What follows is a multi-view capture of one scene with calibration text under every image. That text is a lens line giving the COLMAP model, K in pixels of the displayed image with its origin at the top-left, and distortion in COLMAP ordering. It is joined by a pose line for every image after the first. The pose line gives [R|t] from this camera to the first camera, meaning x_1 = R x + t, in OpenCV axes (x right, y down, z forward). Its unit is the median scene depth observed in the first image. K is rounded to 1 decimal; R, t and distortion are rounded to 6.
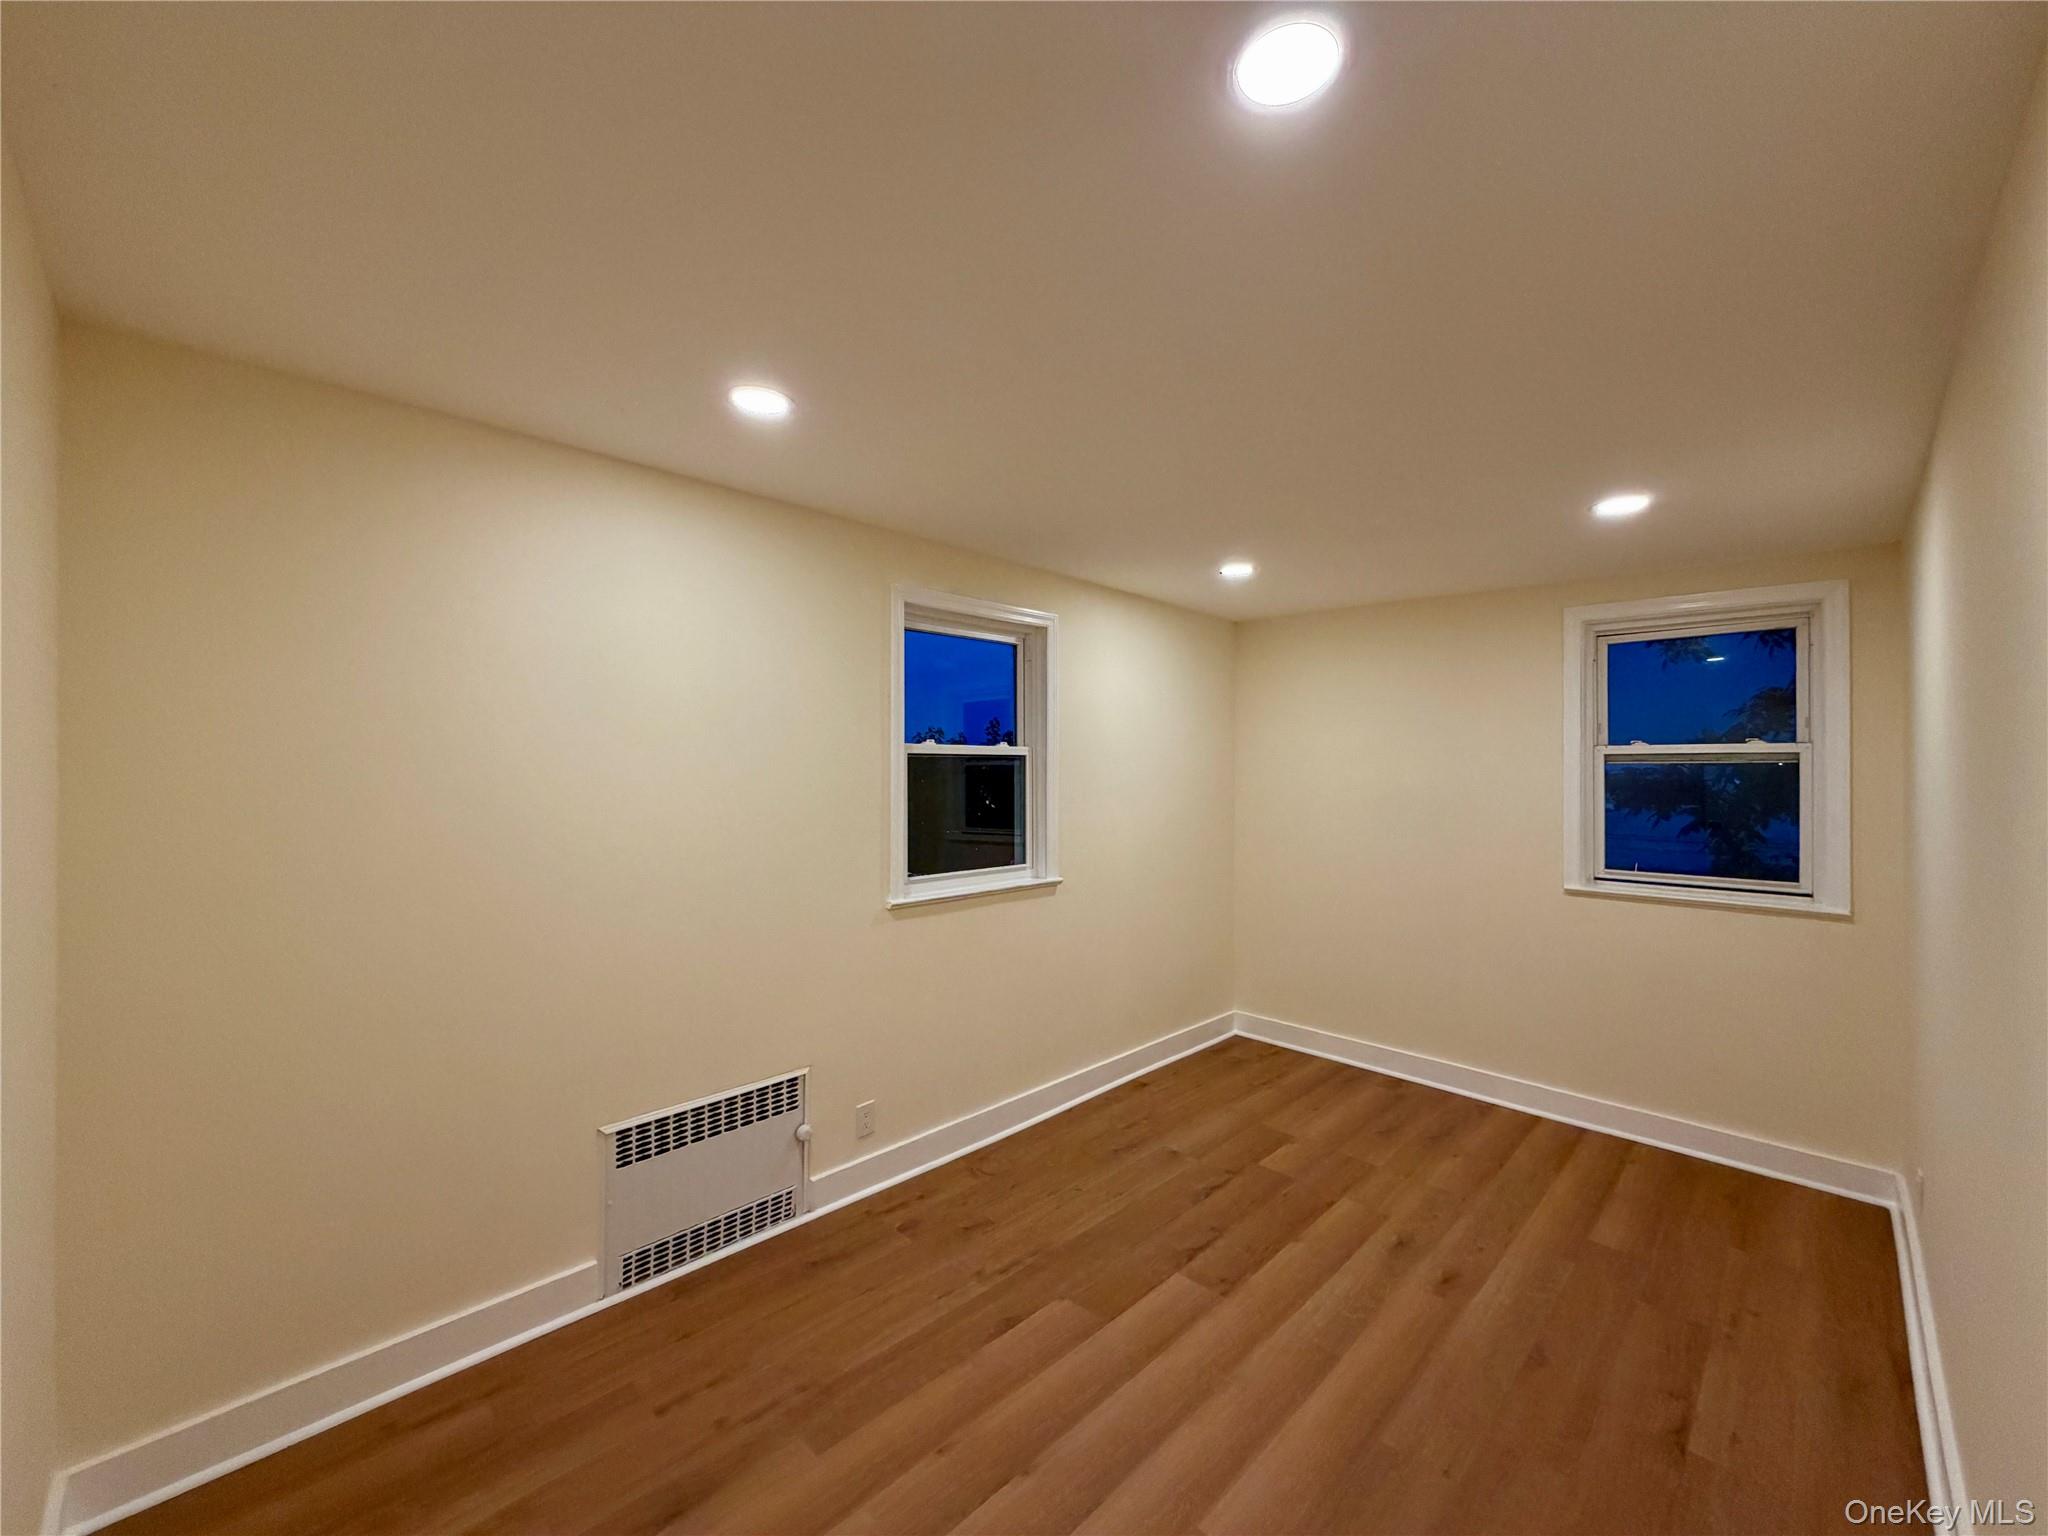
lens RADIAL K [[826.1, 0, 1021.9], [0, 826.1, 766.5], [0, 0, 1]] dist [0.001571, -0.000071]
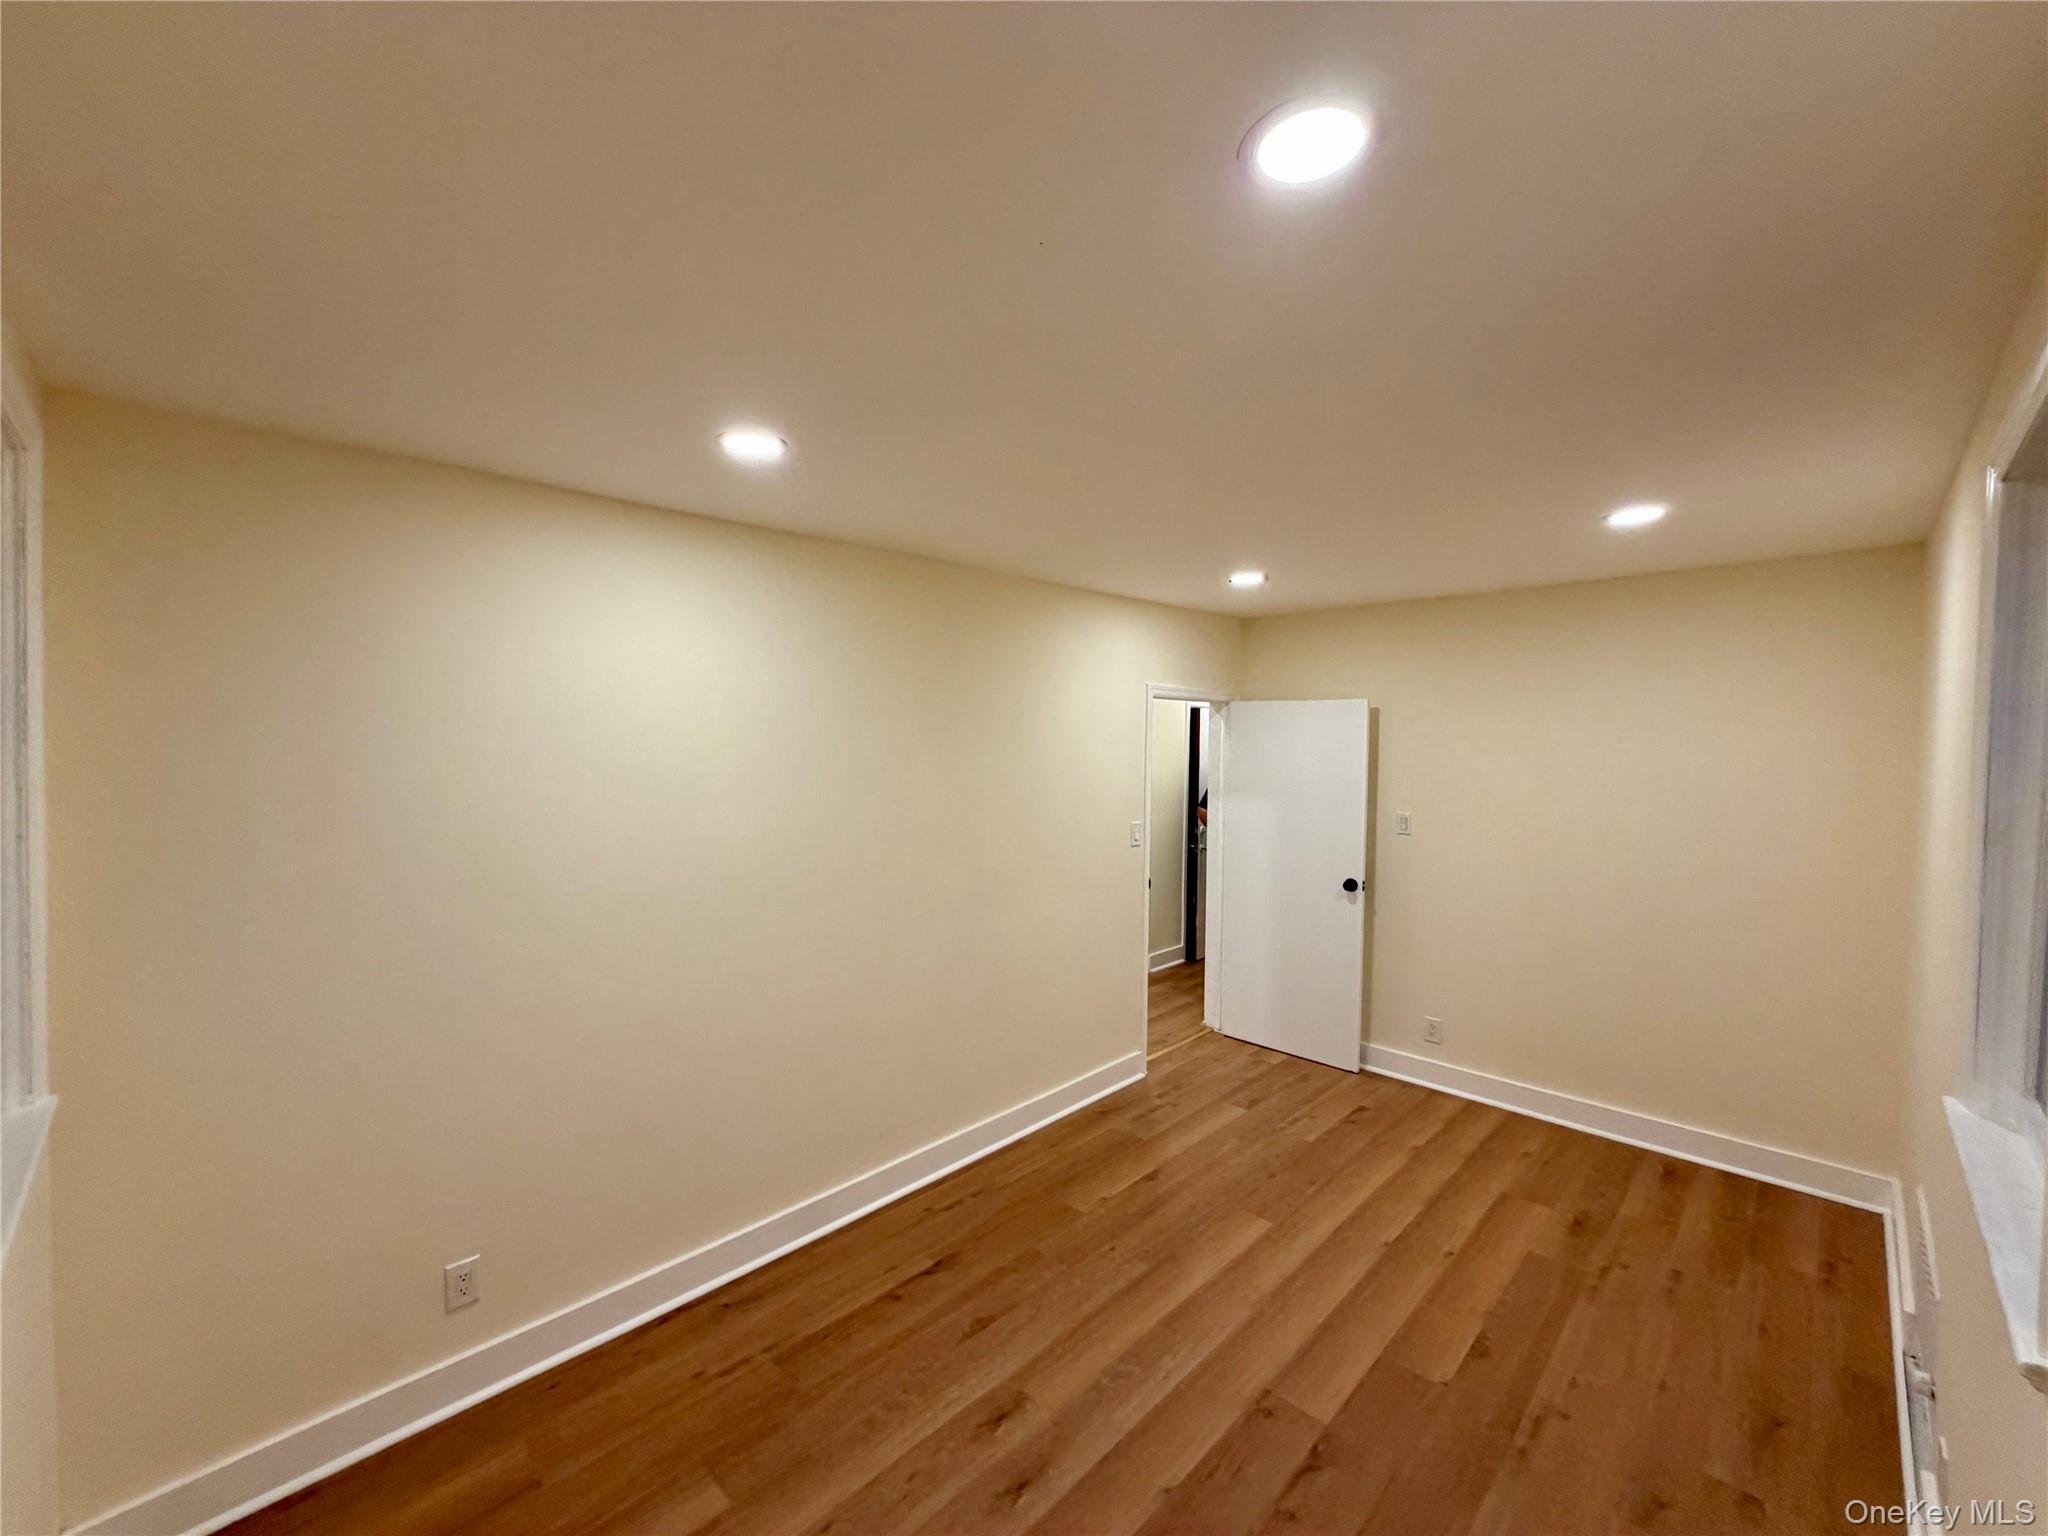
lens RADIAL K [[826.1, 0, 1025.9], [0, 826.1, 763.3], [0, 0, 1]] dist [0.001571, -0.000071]
pose [[-0.999897, -0.014038, 0.002869, 0.554357], [-0.013959, 0.999566, 0.025955, -0.063422], [-0.003232, 0.025912, -0.999659, 2.030653]]
